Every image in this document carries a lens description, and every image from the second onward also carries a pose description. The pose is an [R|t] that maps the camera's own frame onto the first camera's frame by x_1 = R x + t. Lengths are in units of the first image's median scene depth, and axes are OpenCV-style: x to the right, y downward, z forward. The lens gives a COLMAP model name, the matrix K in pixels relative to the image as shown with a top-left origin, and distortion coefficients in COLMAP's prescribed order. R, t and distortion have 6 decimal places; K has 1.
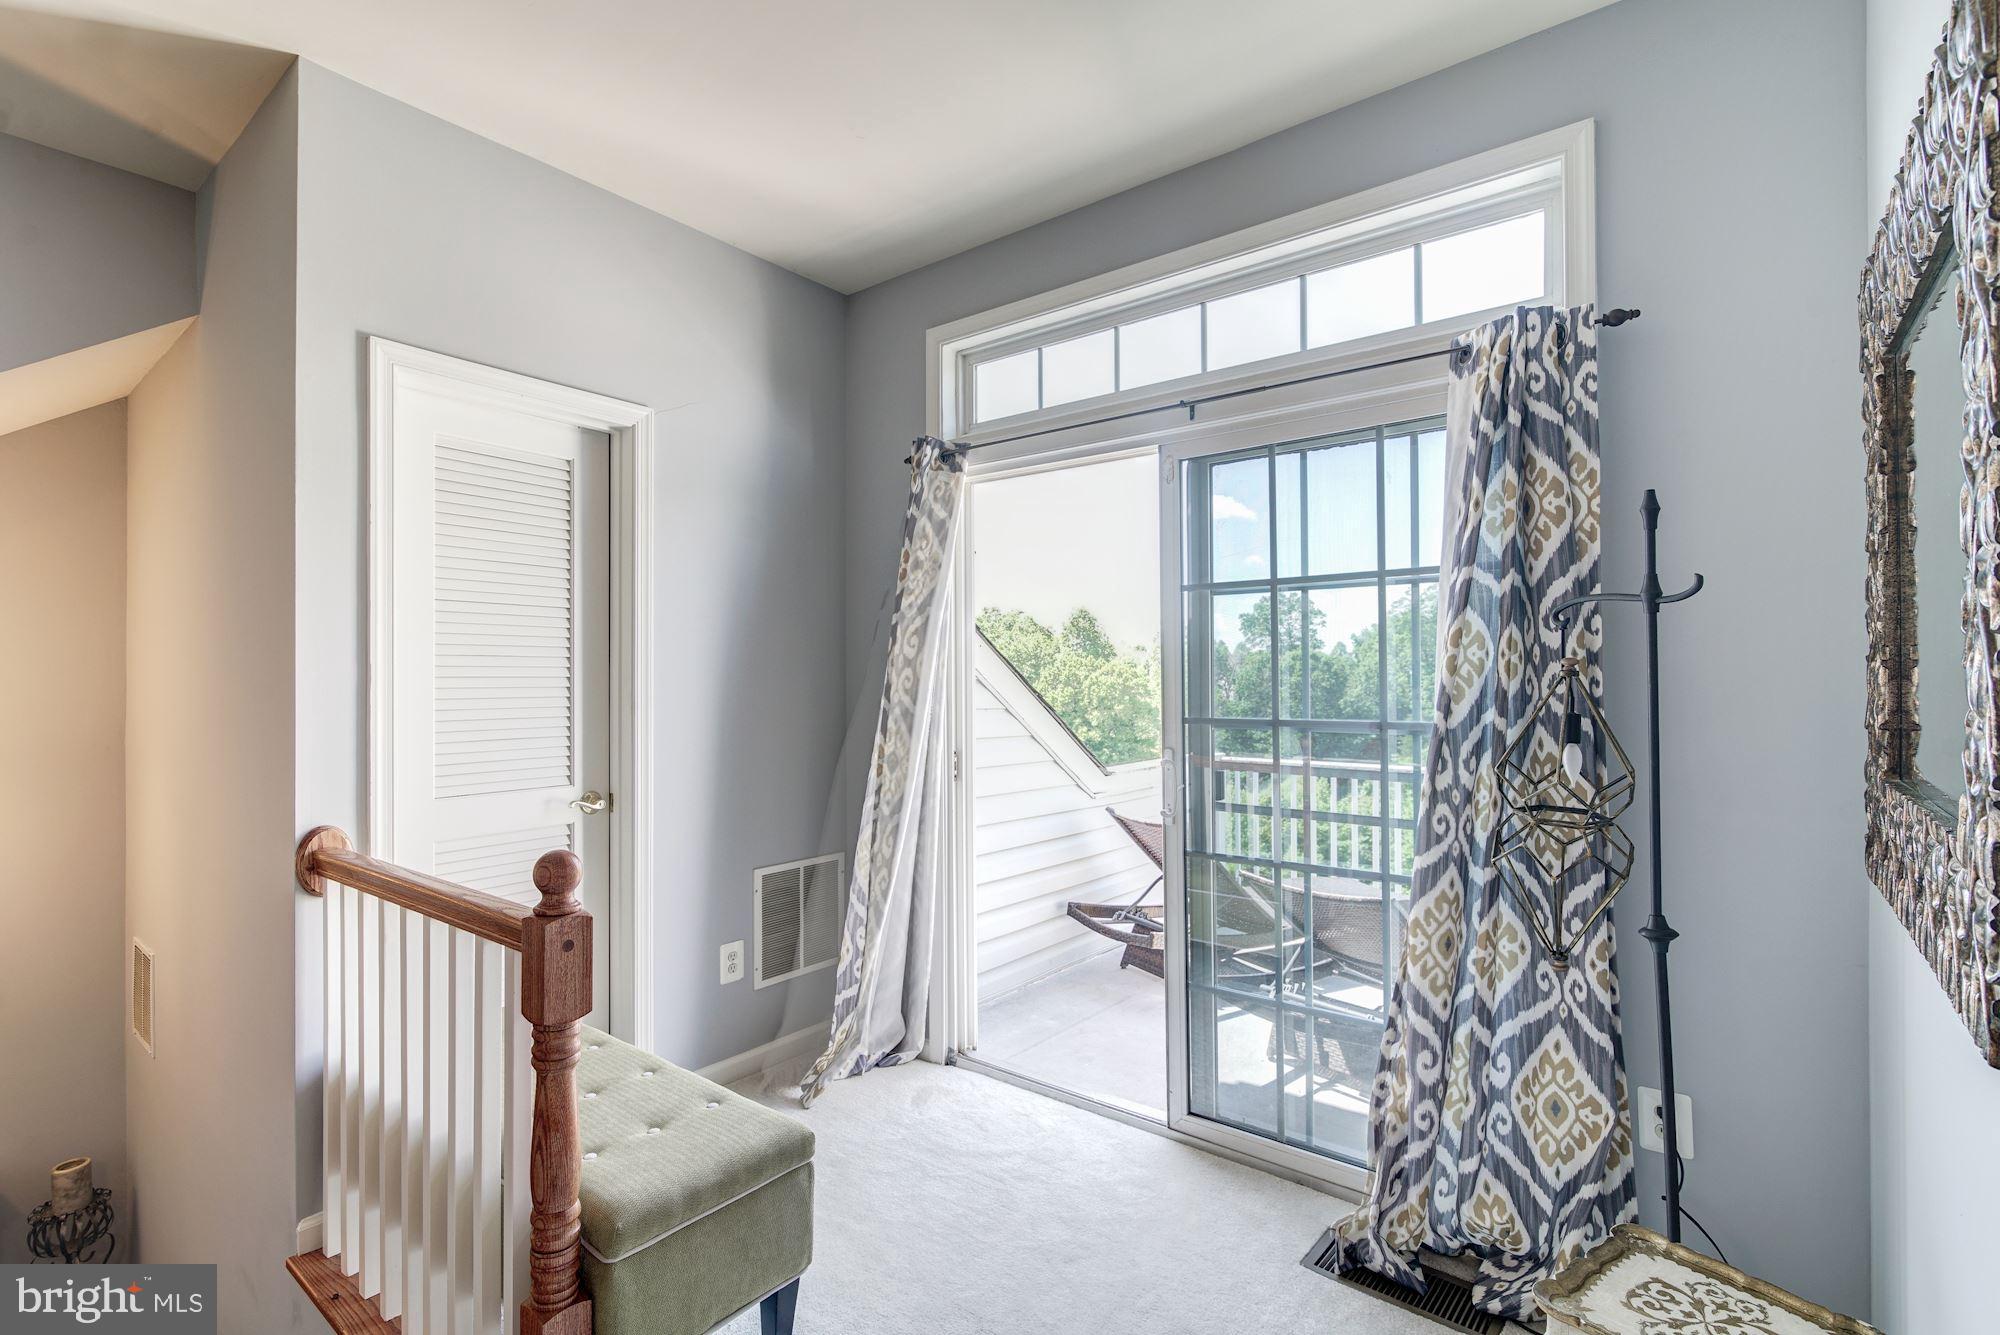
lens RADIAL K [[905.6, 0, 1003.3], [0, 905.6, 664.5], [0, 0, 1]] dist [-0.002236, 0.000635]
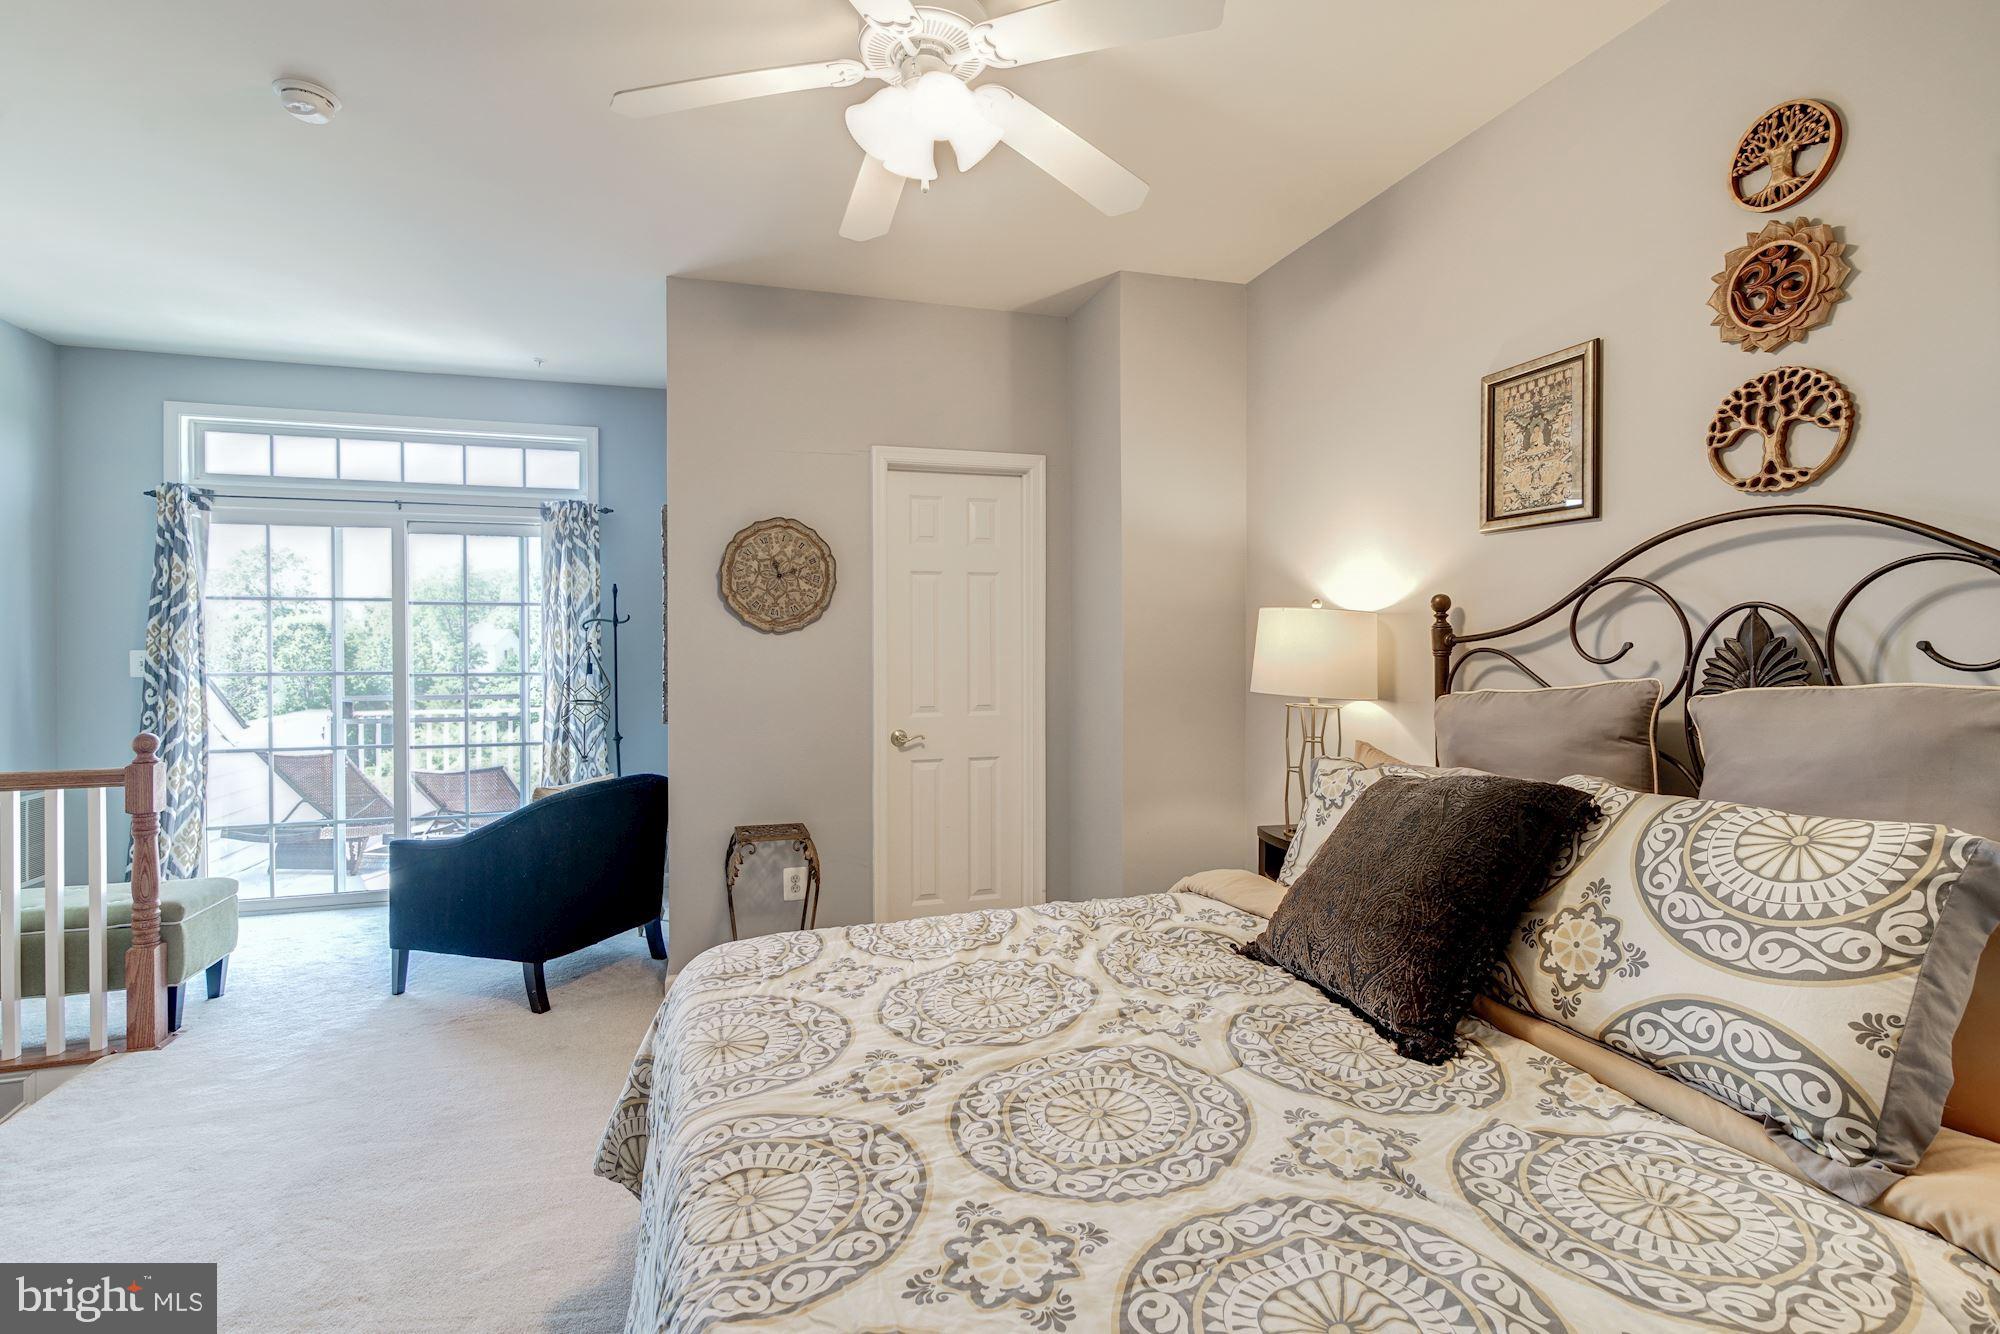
lens RADIAL K [[941.0, 0, 1003.3], [0, 941.0, 664.7], [0, 0, 1]] dist [-0.003995, 0.000306]
pose [[0.563819, -0.015342, 0.825756, -0.890145], [-0.011171, 0.999594, 0.026199, -0.024924], [-0.825823, -0.023996, 0.563419, -1.435714]]
